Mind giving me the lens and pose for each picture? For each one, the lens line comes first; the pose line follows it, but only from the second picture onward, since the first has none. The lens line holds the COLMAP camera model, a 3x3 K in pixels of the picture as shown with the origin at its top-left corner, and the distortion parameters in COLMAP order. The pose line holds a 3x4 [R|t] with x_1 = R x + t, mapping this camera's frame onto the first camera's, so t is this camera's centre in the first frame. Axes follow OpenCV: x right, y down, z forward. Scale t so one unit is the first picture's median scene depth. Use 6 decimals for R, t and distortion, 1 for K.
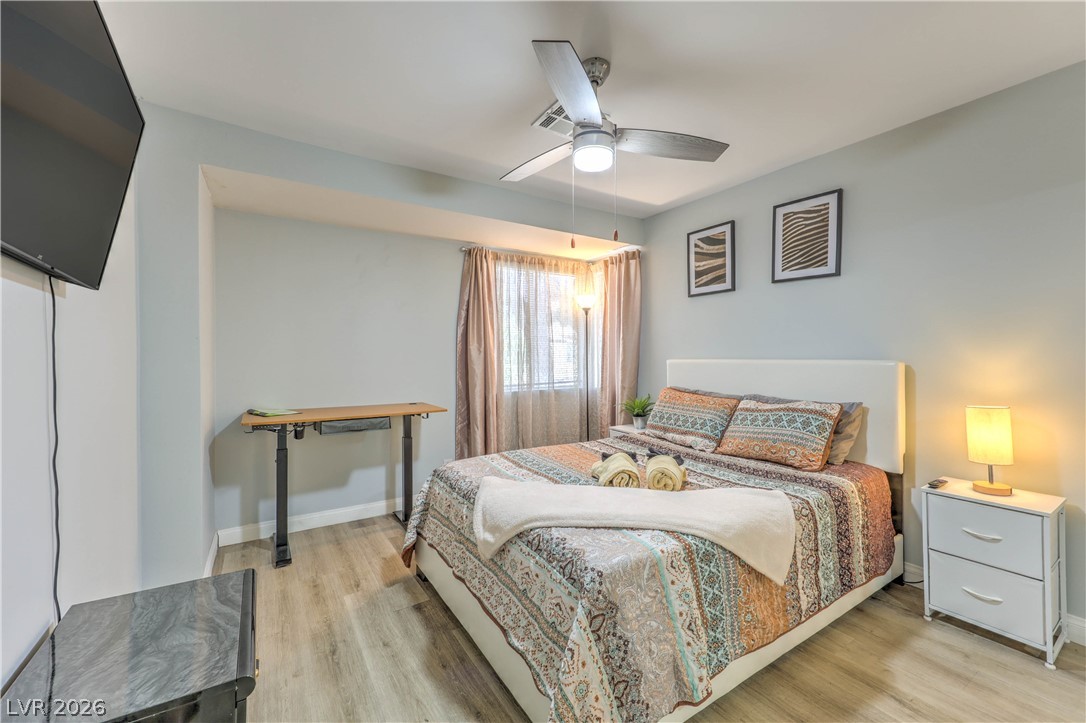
lens RADIAL K [[443.4, 0, 550.6], [0, 443.4, 351.7], [0, 0, 1]] dist [0.003829, 0.000836]
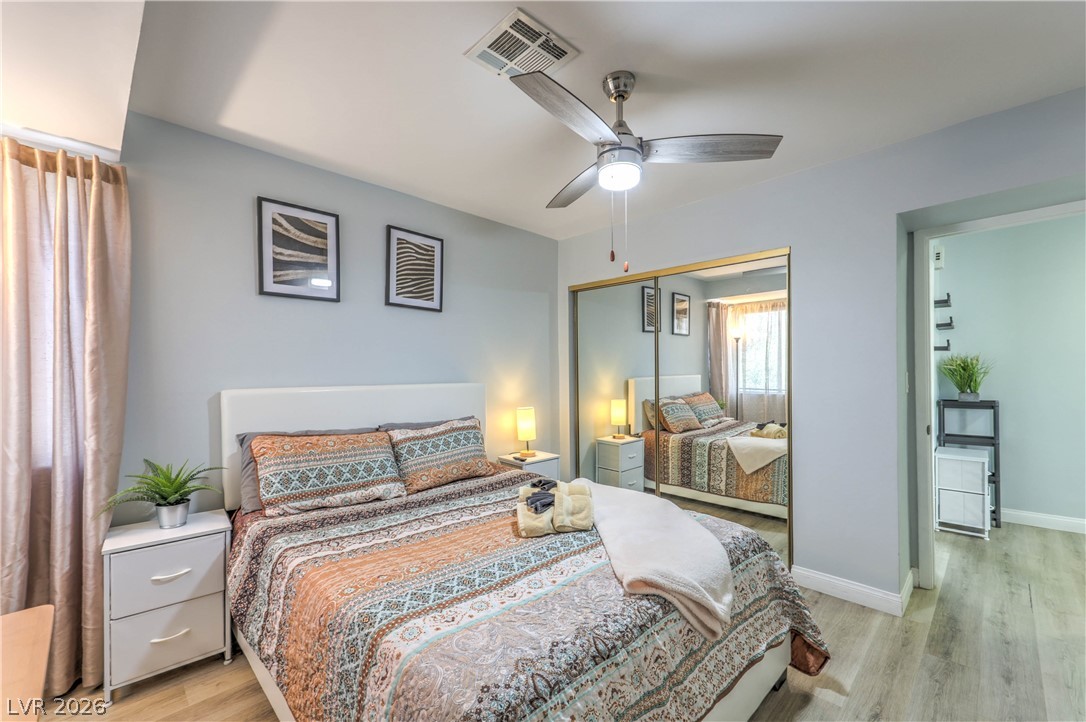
lens RADIAL K [[439.5, 0, 539.9], [0, 439.5, 378.1], [0, 0, 1]] dist [0.000429, -0.000012]
pose [[-0.183195, 0.002558, 0.983073, -0.485640], [0.006721, 0.999977, -0.001350, 0.005731], [-0.983054, 0.006360, -0.183208, 0.855800]]
